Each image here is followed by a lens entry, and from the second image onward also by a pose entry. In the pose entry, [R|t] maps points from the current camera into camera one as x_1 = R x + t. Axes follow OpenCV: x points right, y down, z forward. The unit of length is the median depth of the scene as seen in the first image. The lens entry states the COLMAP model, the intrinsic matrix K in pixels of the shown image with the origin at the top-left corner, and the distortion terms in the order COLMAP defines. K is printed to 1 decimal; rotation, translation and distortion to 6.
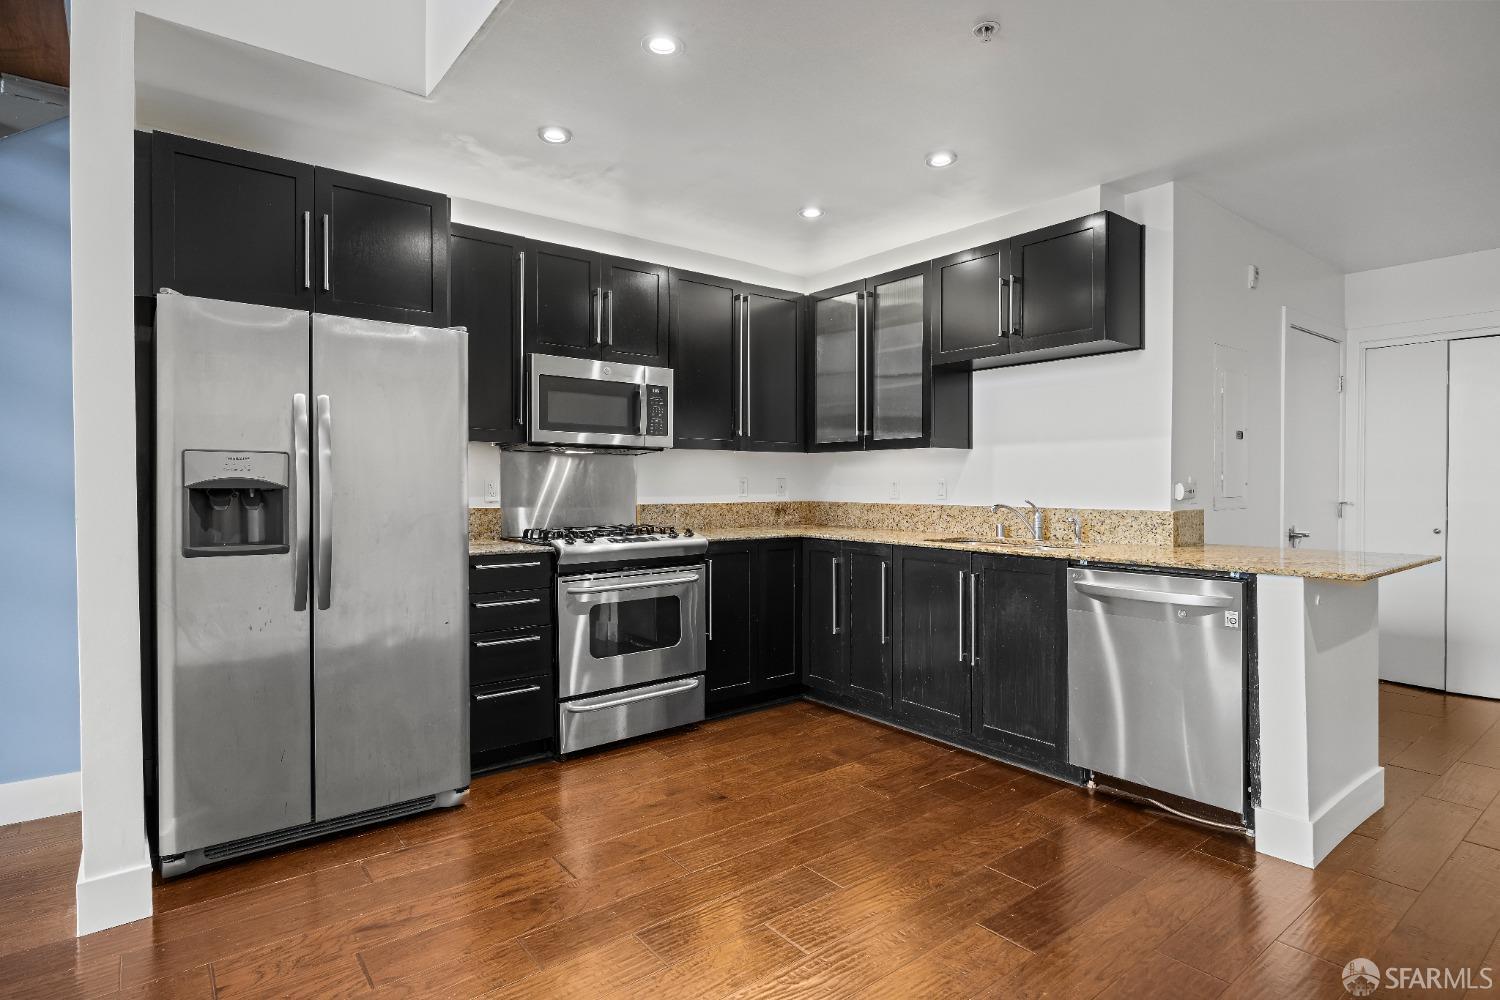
lens RADIAL K [[788.8, 0, 748.0], [0, 788.8, 494.0], [0, 0, 1]] dist [-0.011794, 0.000712]
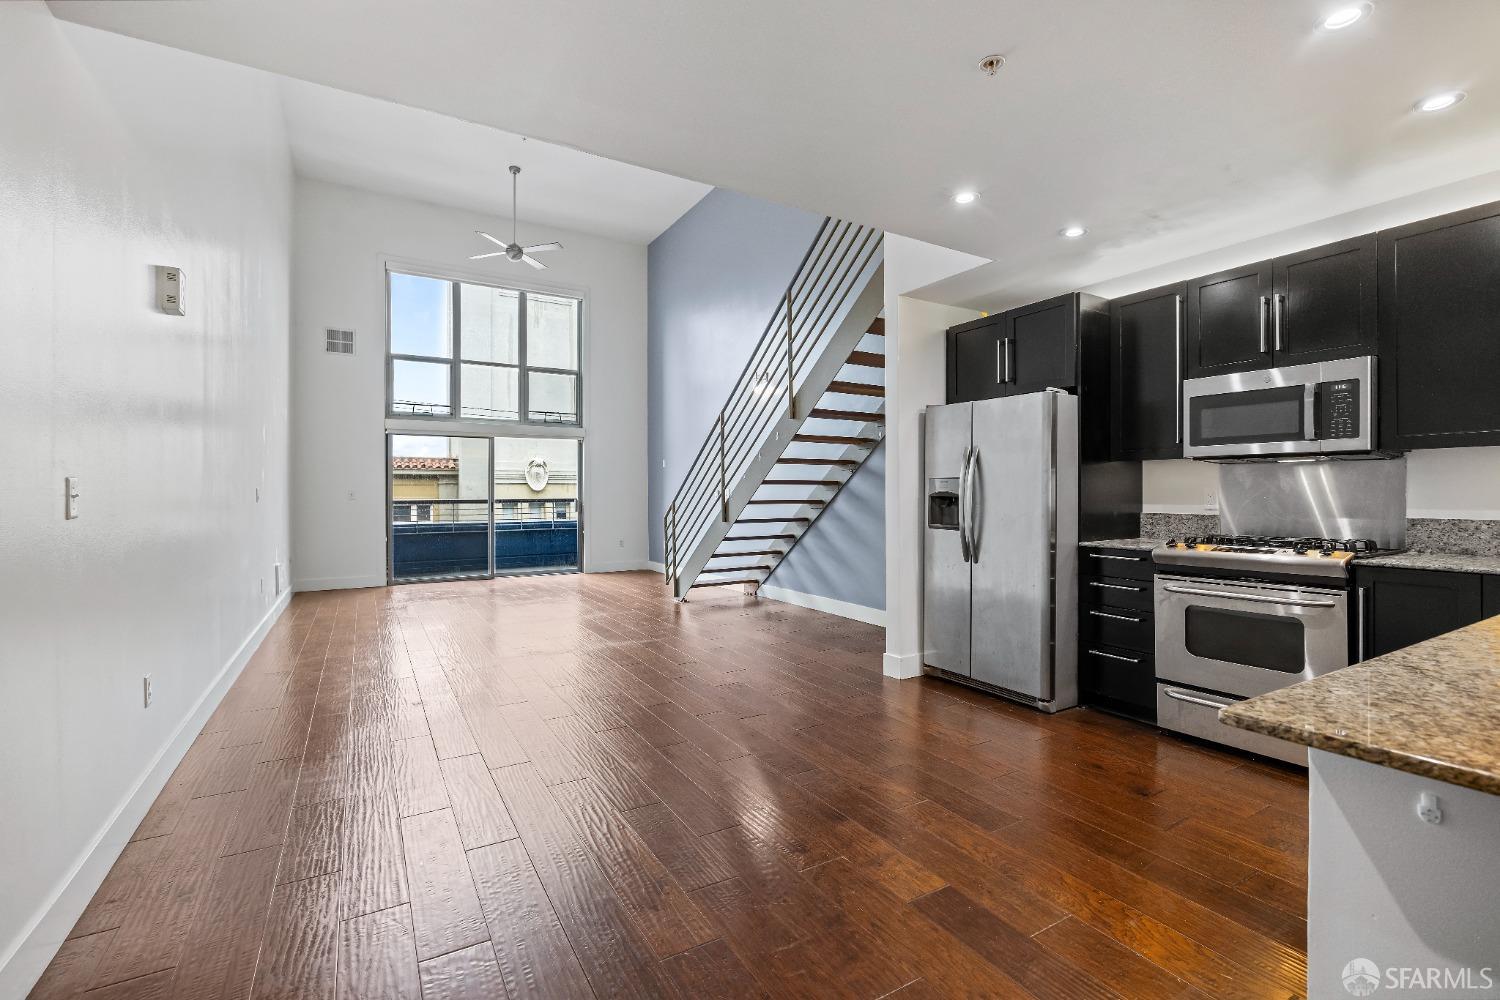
lens RADIAL K [[663.0, 0, 752.1], [0, 663.0, 493.6], [0, 0, 1]] dist [-0.008753, -0.000364]
pose [[-0.133977, 0.002639, -0.990981, 0.812103], [-0.007559, 0.999965, 0.003685, -0.012450], [0.990956, 0.007985, -0.133952, 0.535177]]
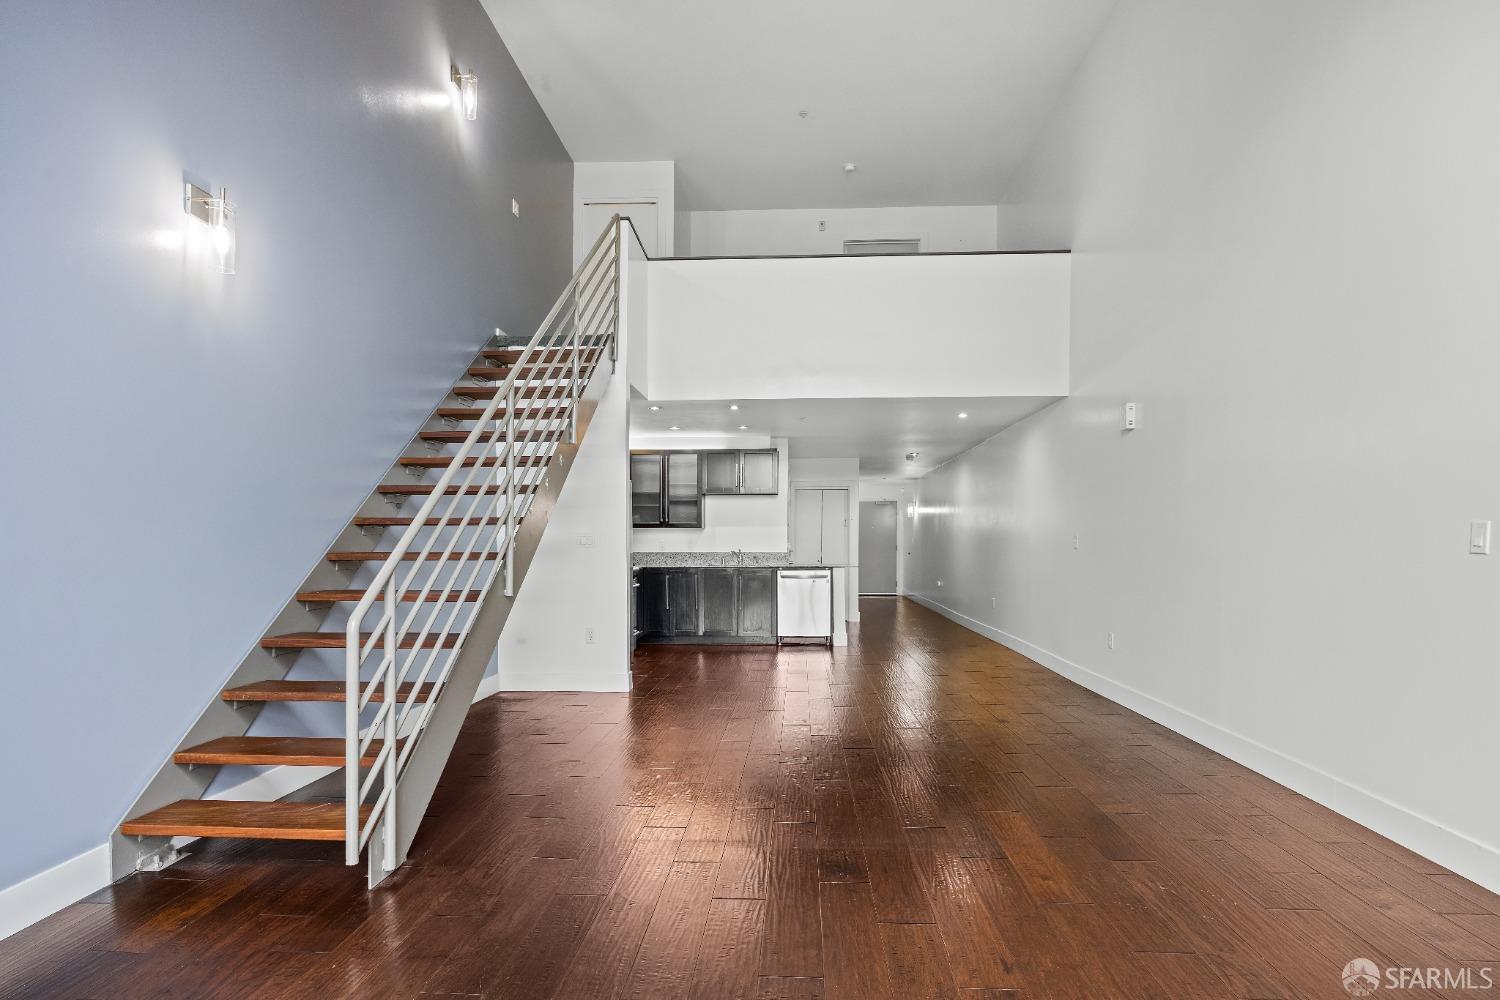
lens RADIAL K [[788.8, 0, 763.3], [0, 788.8, 569.9], [0, 0, 1]] dist [-0.011794, 0.000712]
pose [[0.656535, -0.025909, 0.753851, -1.707508], [0.014081, 0.999657, 0.022094, 0.023156], [-0.754164, -0.003890, 0.656674, -0.841243]]
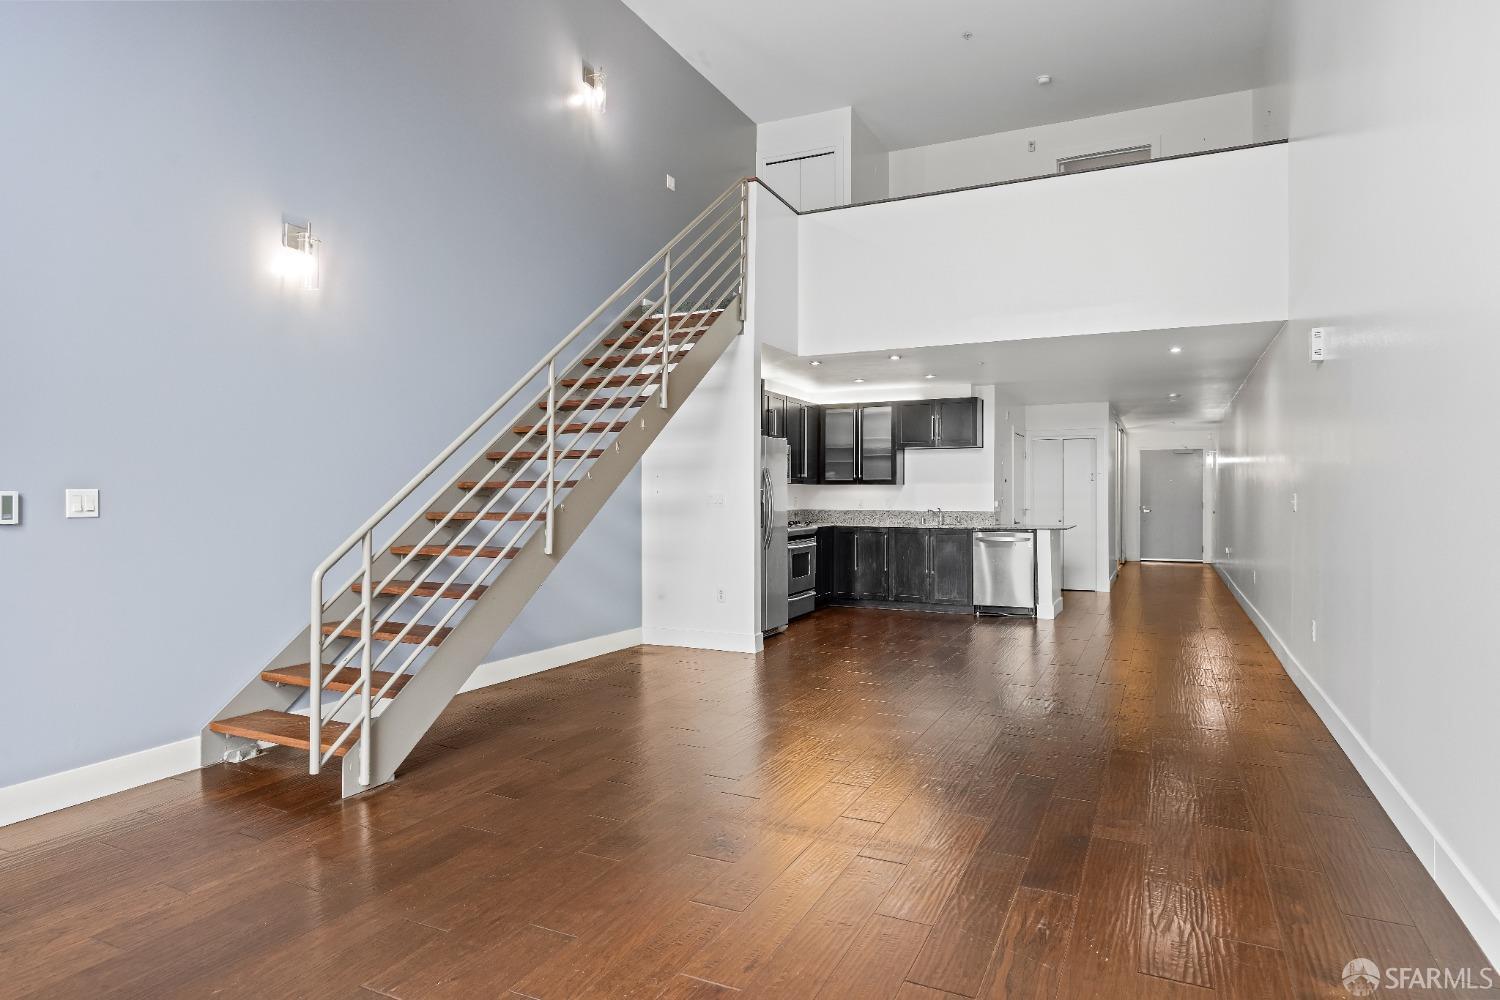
lens RADIAL K [[853.3, 0, 770.6], [0, 853.3, 493.9], [0, 0, 1]] dist [-0.006299, -0.001512]
pose [[0.891268, 0.003034, 0.453467, -1.390065], [0.006308, 0.999798, -0.019087, 0.014932], [-0.453434, 0.019872, 0.891069, -1.170150]]
